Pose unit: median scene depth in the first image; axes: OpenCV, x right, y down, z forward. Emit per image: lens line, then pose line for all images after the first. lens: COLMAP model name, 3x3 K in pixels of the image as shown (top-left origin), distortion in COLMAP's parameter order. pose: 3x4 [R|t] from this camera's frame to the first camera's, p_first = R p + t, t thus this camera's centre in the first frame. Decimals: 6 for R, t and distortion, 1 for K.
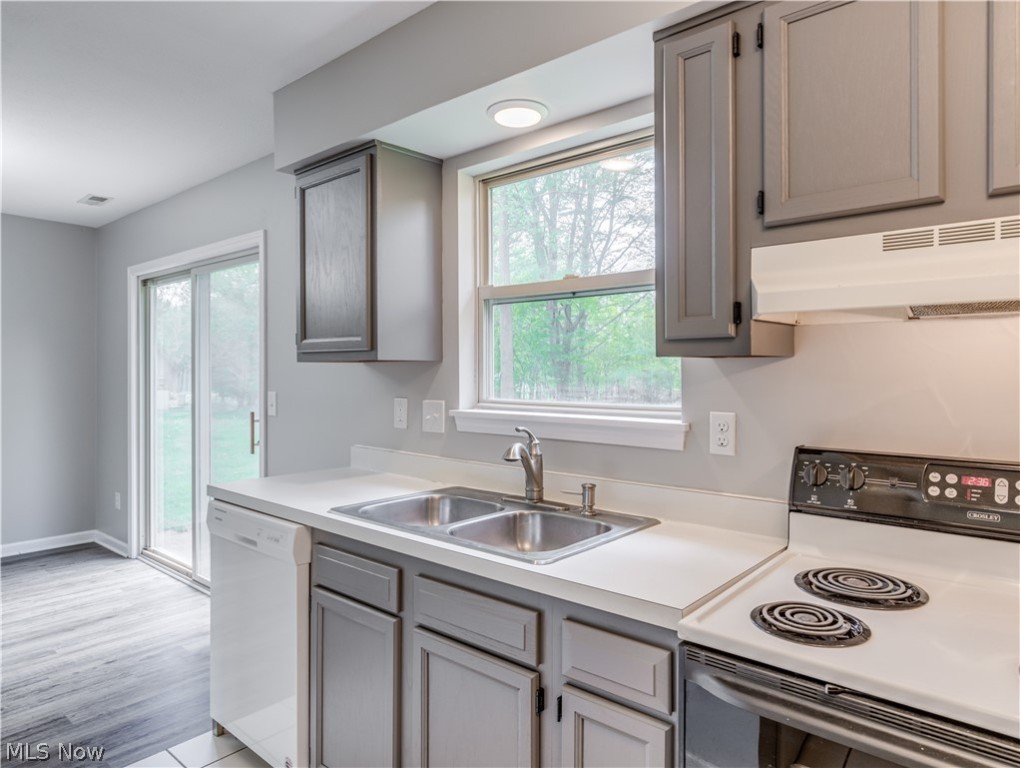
lens RADIAL K [[630.5, 0, 510.0], [0, 630.5, 384.0], [0, 0, 1]] dist [0.001709, 0.000074]
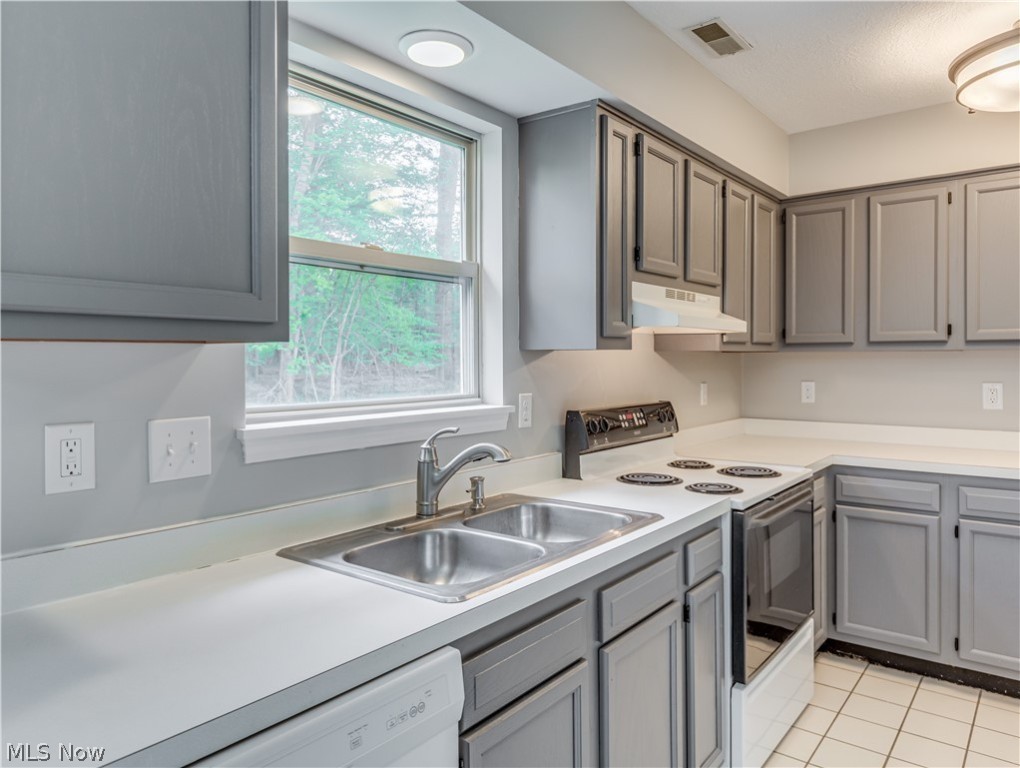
lens RADIAL K [[695.3, 0, 522.7], [0, 695.3, 366.9], [0, 0, 1]] dist [-0.002034, -0.001840]
pose [[-0.047034, -0.013829, 0.998798, -0.860484], [0.022254, 0.999641, 0.014889, -0.023359], [-0.998645, 0.022927, -0.046709, 0.886406]]
